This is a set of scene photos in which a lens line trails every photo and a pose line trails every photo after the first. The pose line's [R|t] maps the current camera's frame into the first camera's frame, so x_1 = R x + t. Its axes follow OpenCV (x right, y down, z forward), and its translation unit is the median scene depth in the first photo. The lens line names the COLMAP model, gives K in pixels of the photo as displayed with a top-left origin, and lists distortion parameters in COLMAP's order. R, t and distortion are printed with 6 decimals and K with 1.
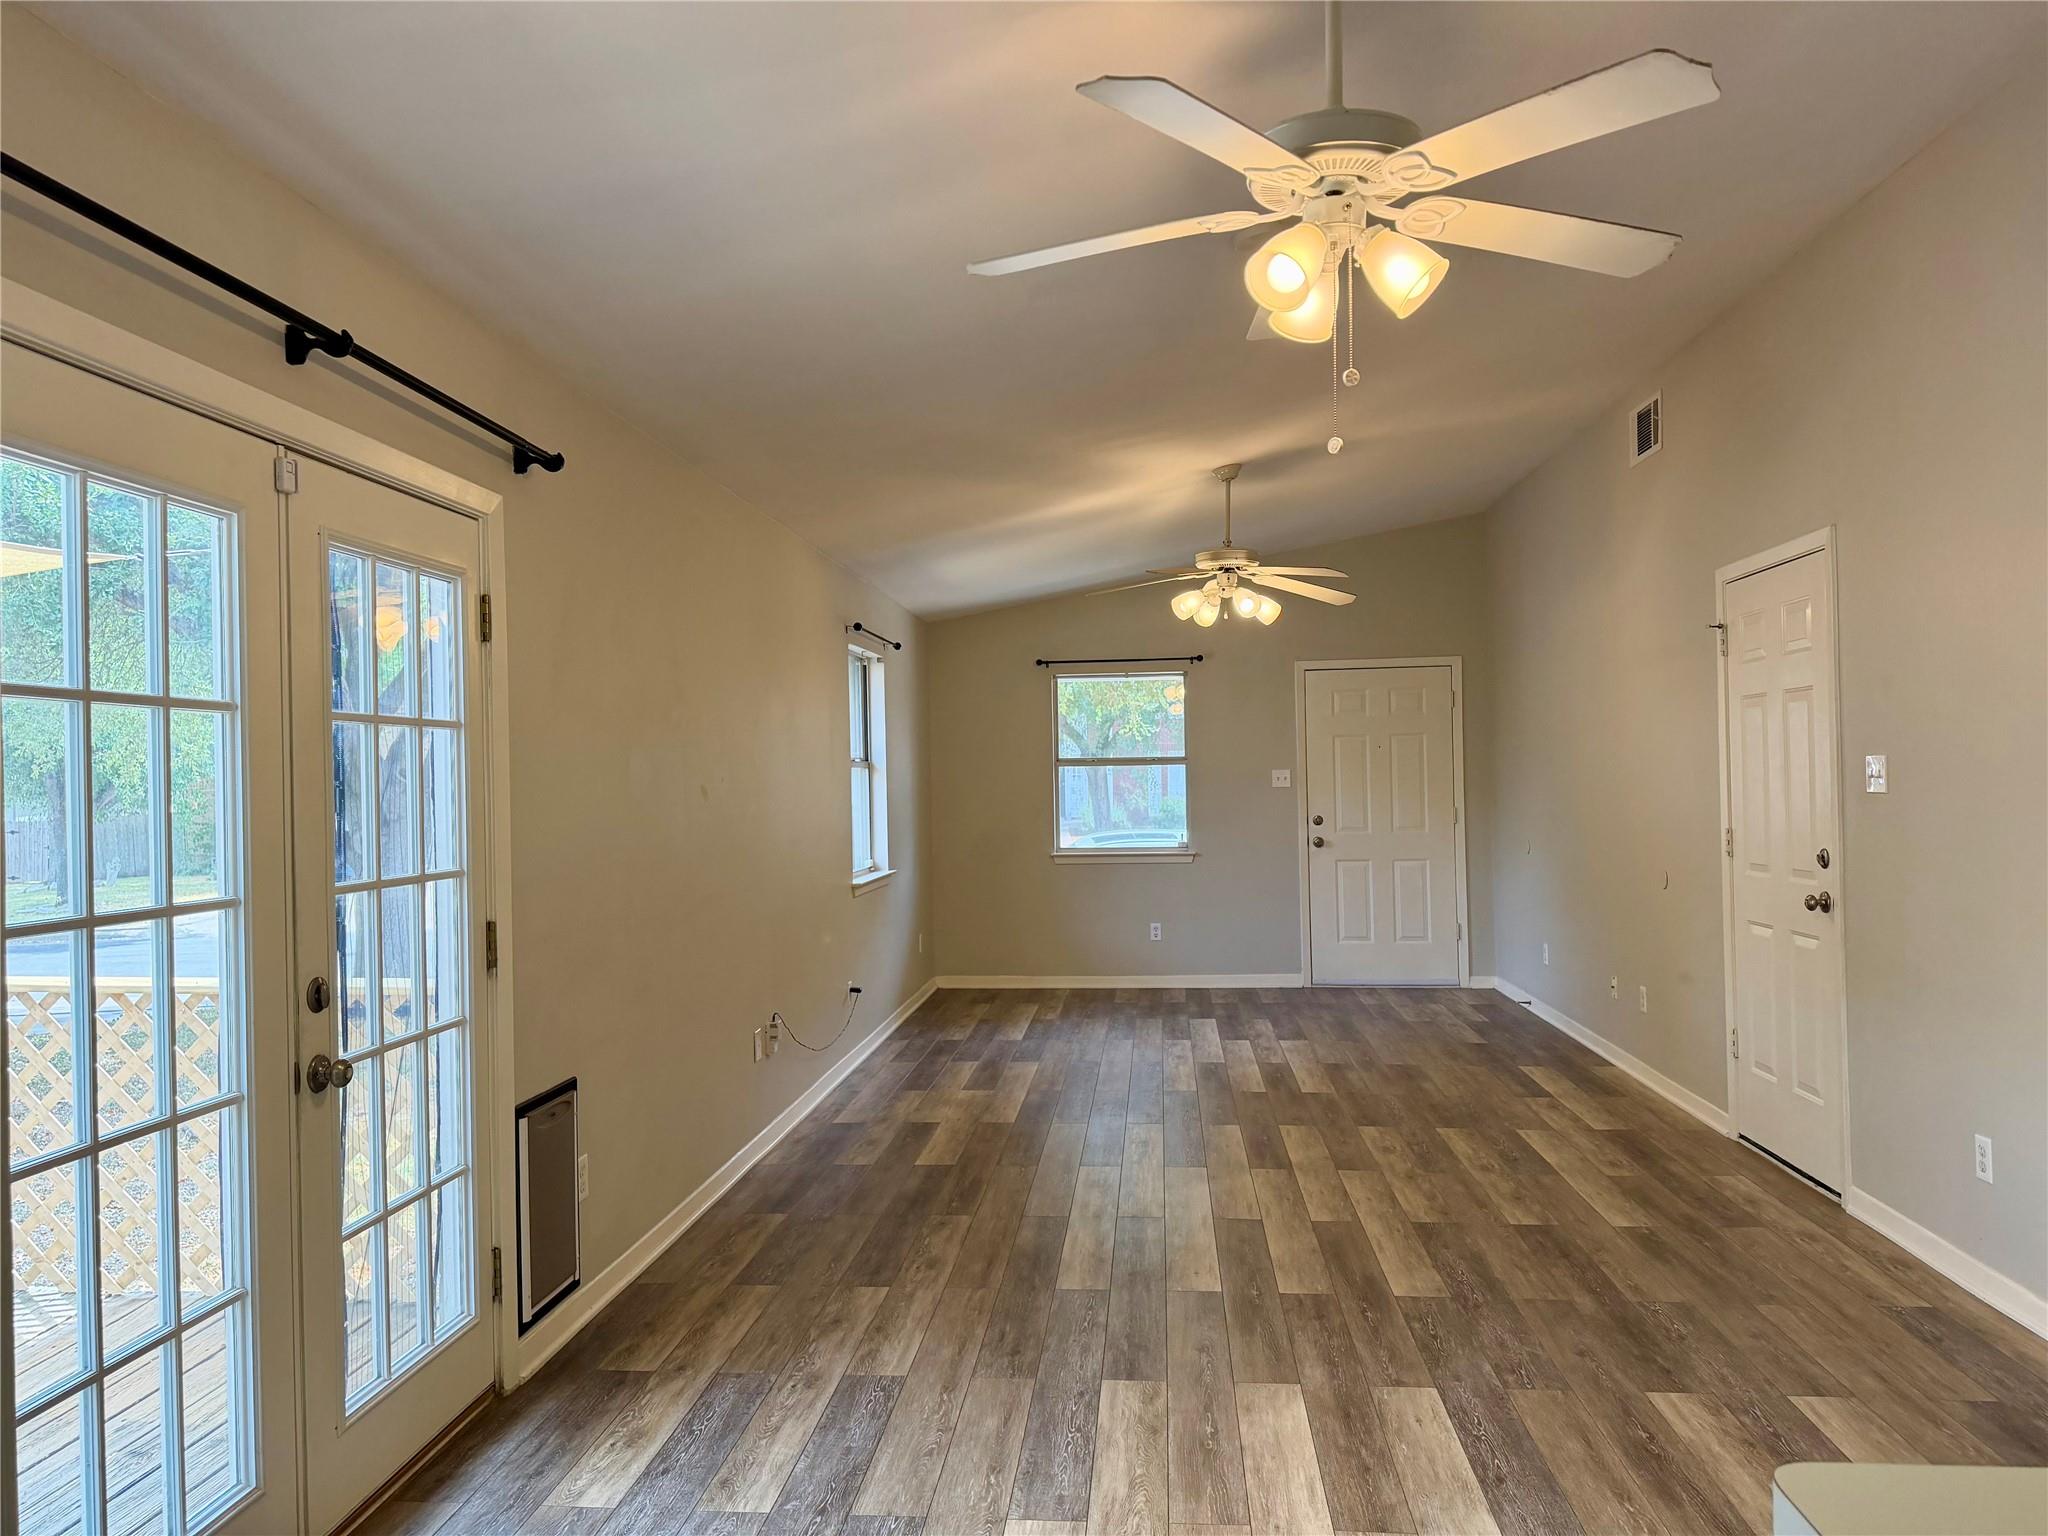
lens RADIAL K [[1441.4, 0, 1017.6], [0, 1441.4, 781.3], [0, 0, 1]] dist [0.113859, -0.158326]
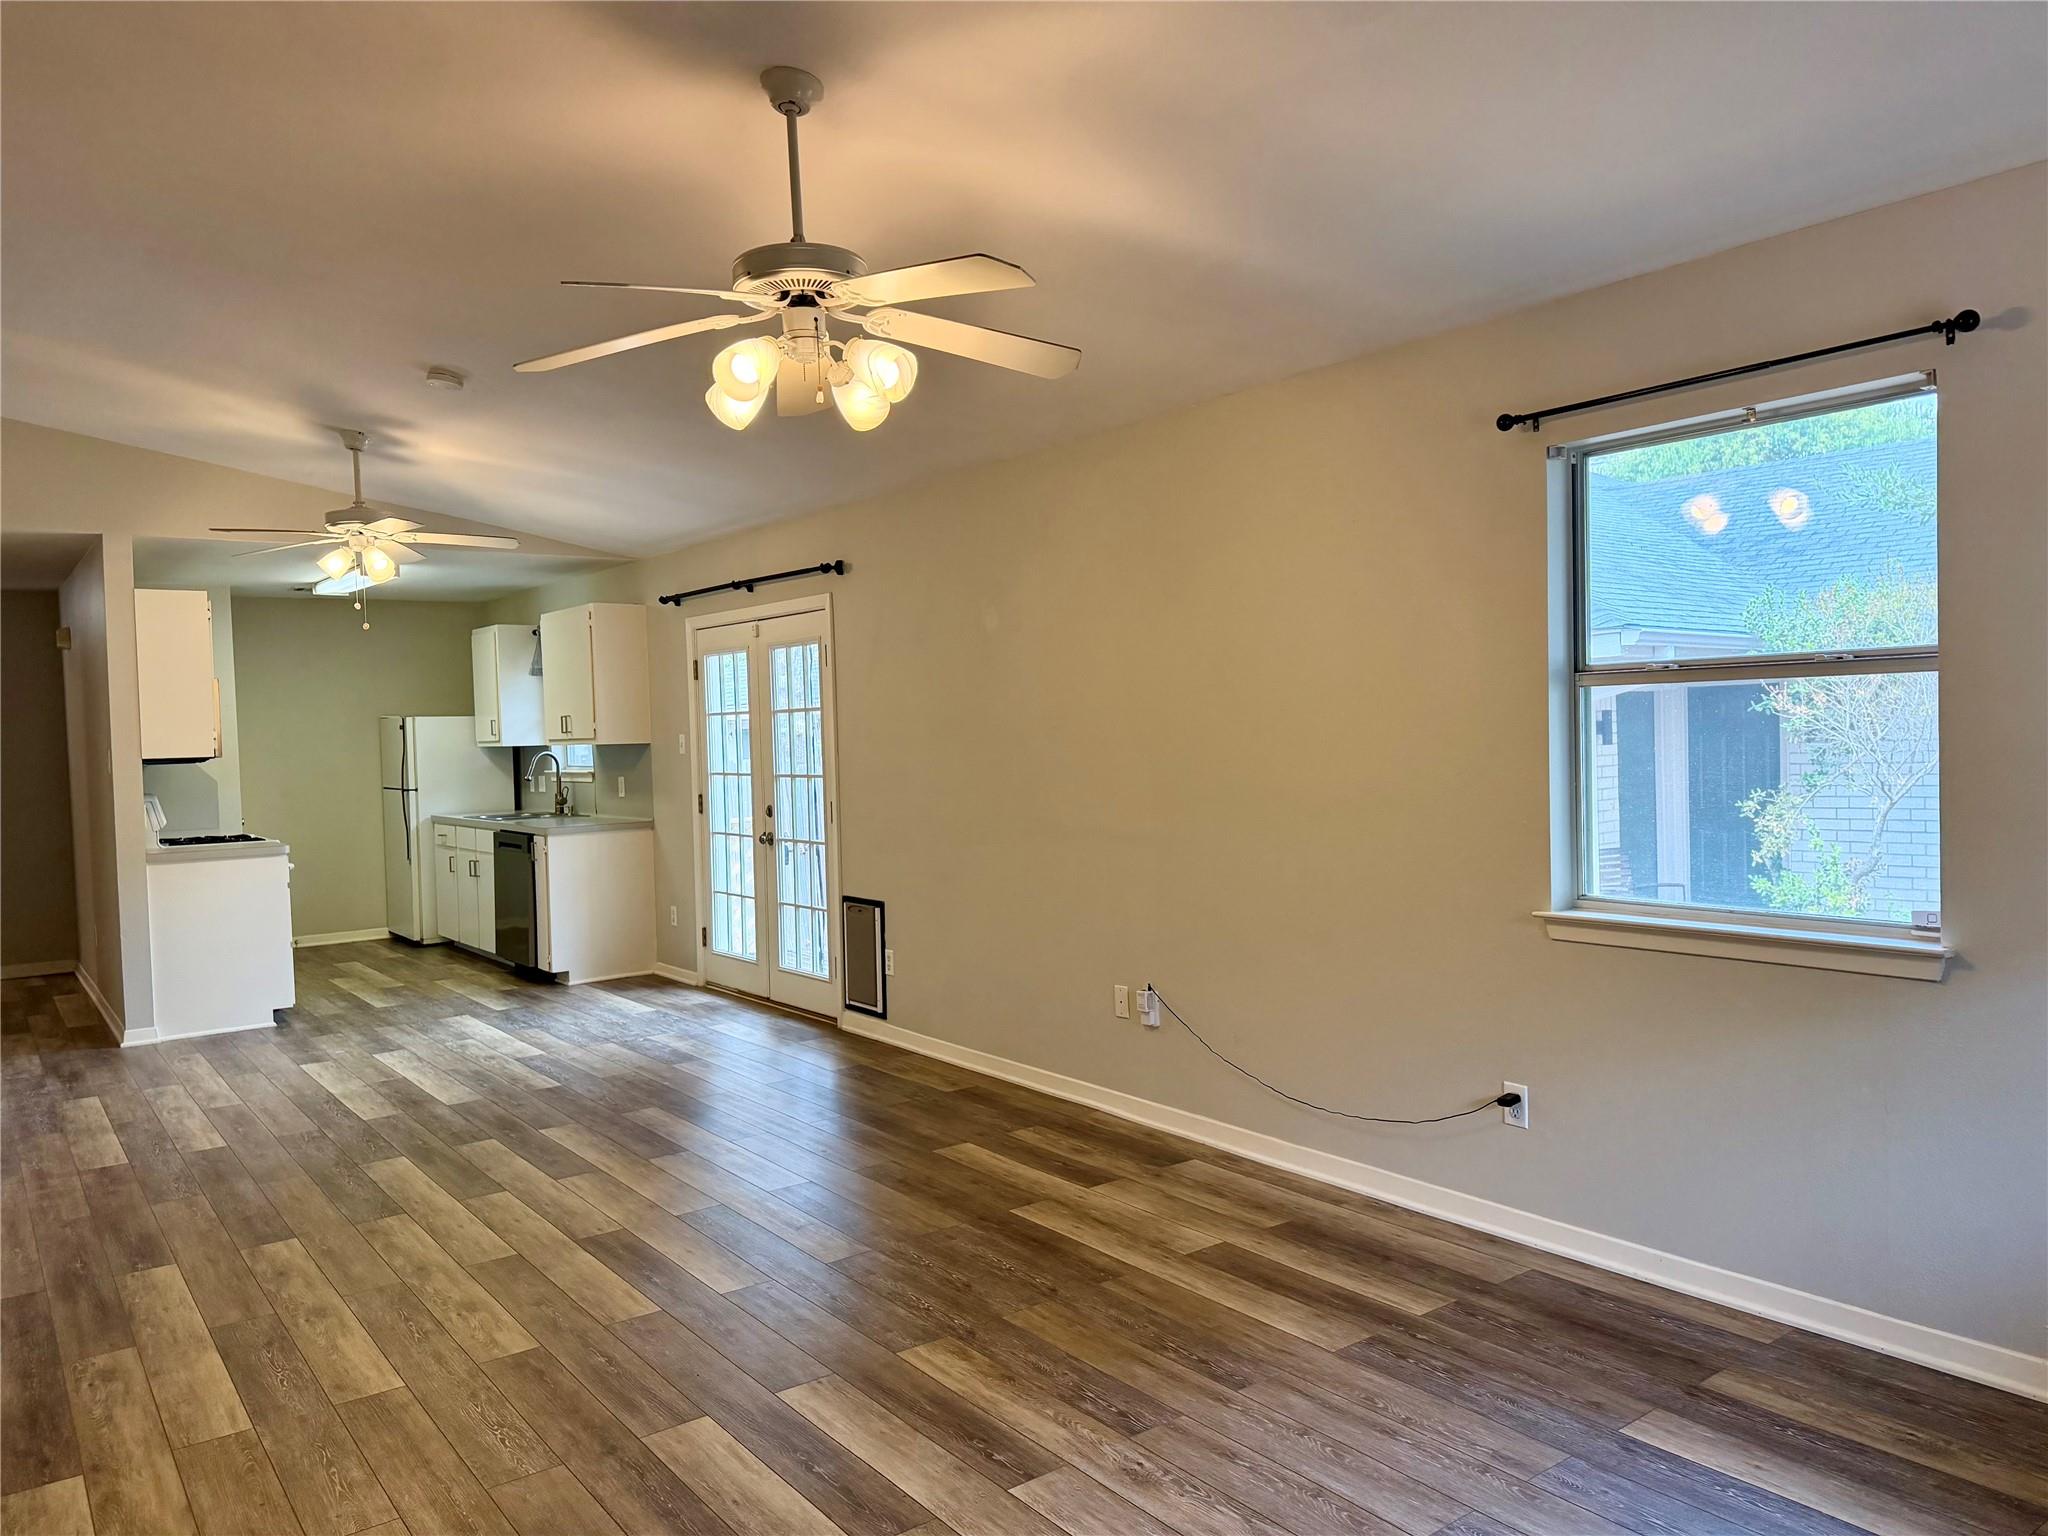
lens RADIAL K [[1352.6, 0, 1024.0], [0, 1352.6, 768.0], [0, 0, 1]] dist [0.002481, -0.002693]
pose [[-0.718144, 0.060475, -0.693262, 0.640533], [0.039447, 0.998153, 0.046208, -0.024388], [0.694776, 0.005837, -0.719203, 2.132253]]
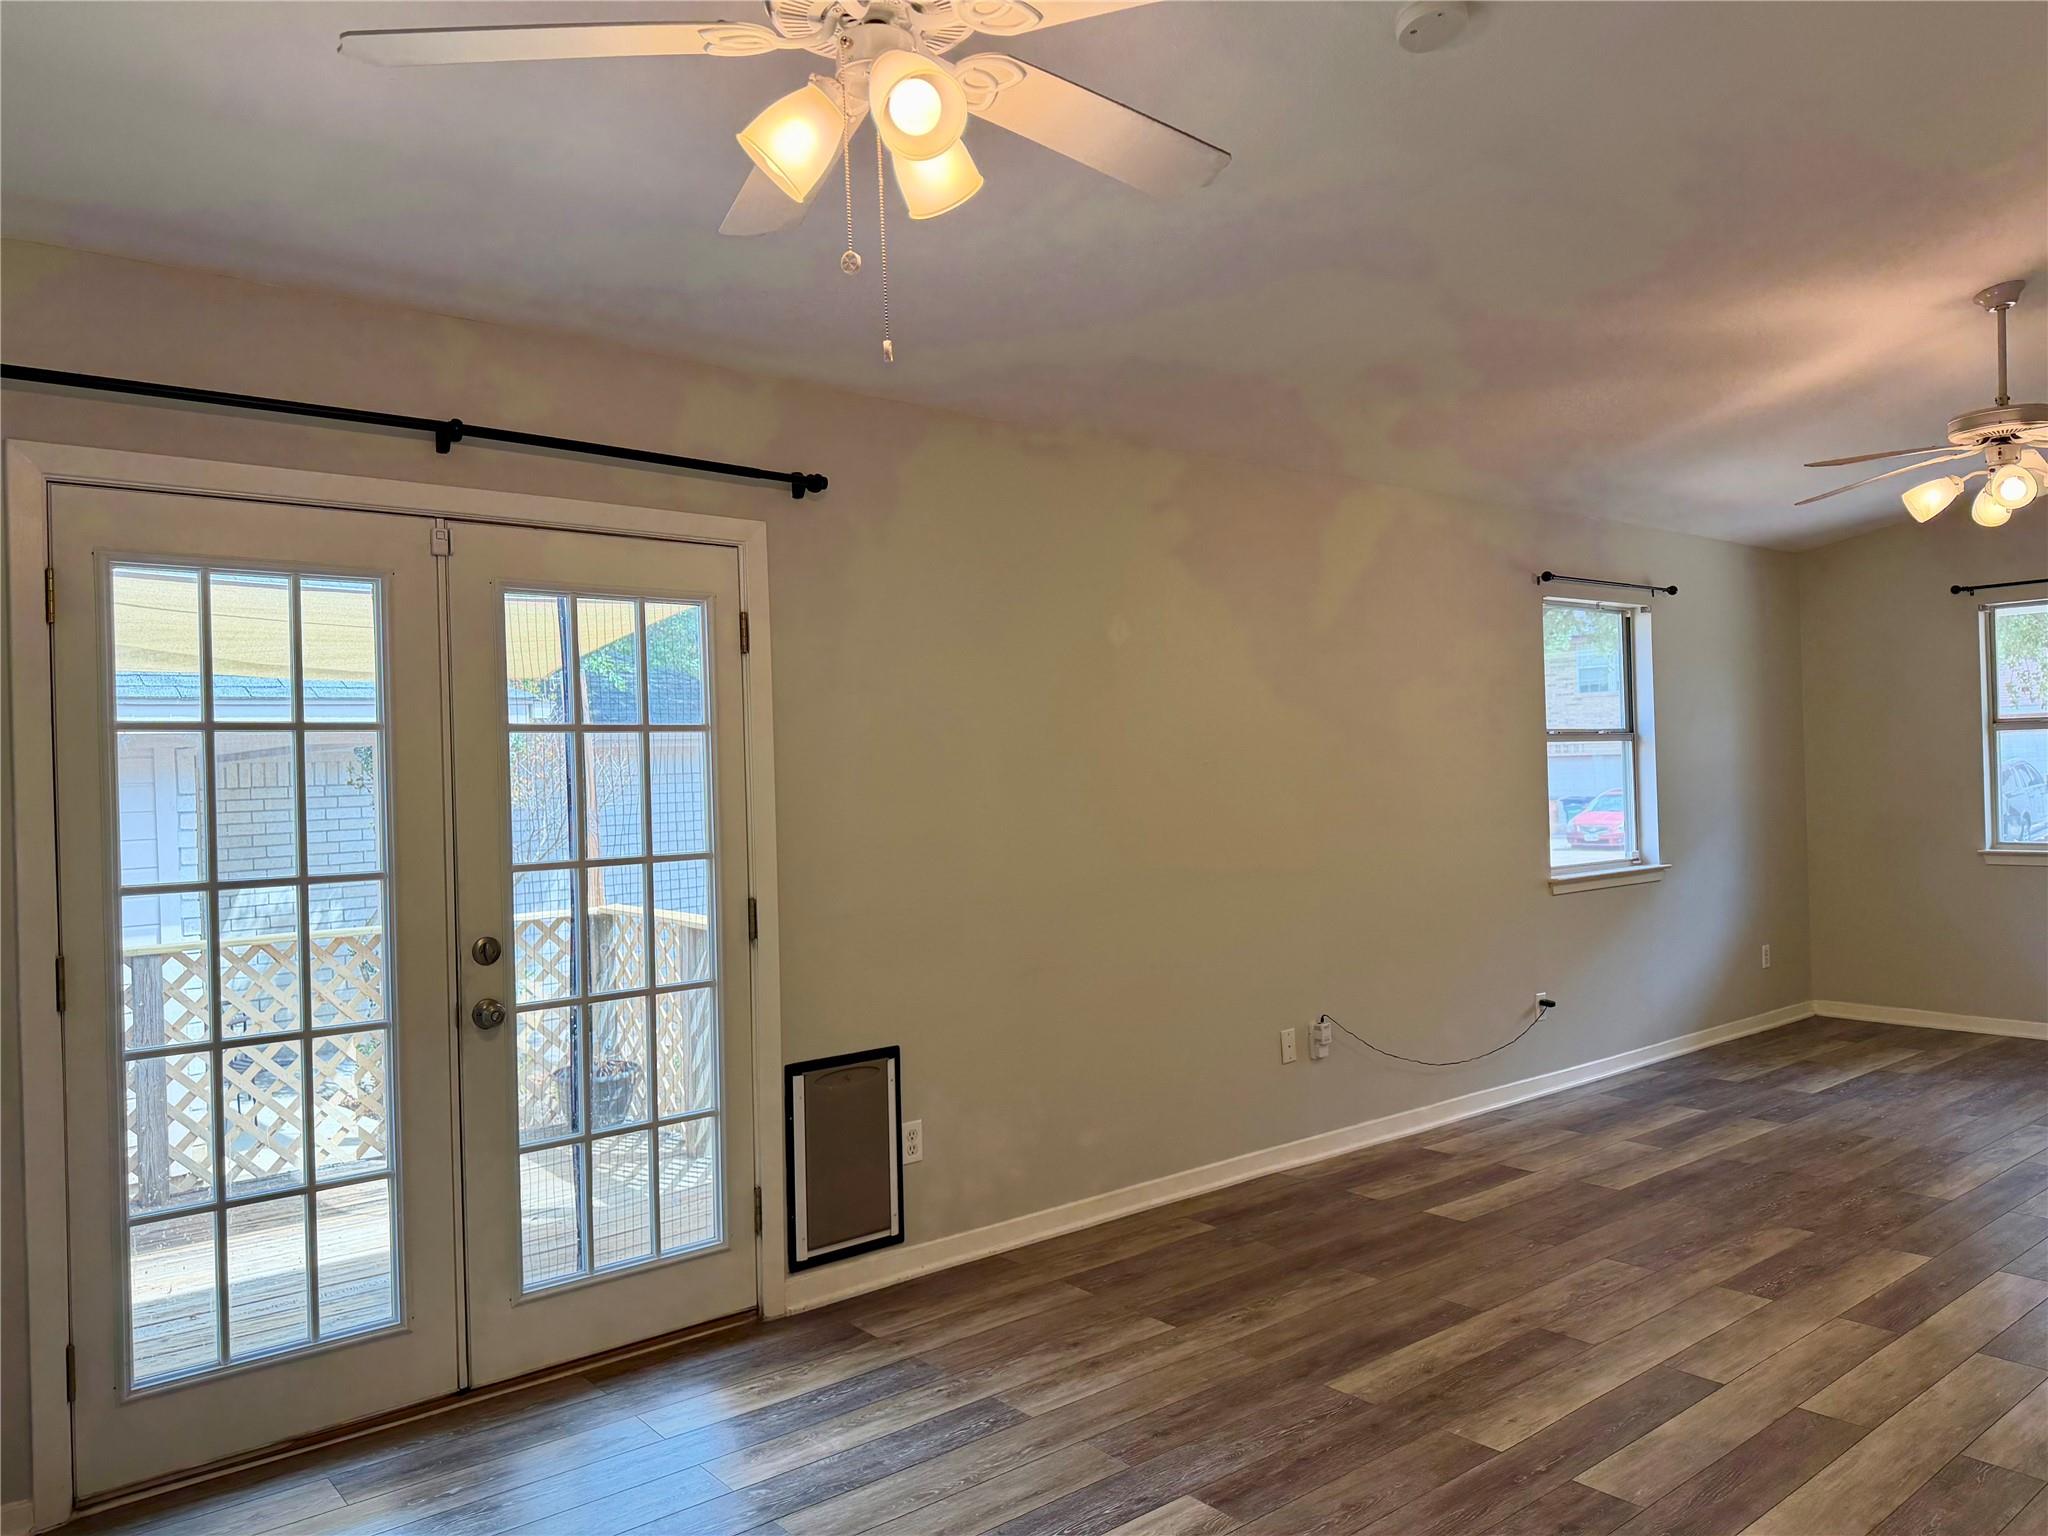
lens RADIAL K [[1441.4, 0, 1017.6], [0, 1441.4, 781.3], [0, 0, 1]] dist [0.113859, -0.158326]
pose [[0.703455, -0.000874, -0.710740, 0.480221], [0.015937, 0.999767, 0.014545, -0.006962], [0.710562, -0.021558, 0.703305, 0.294223]]
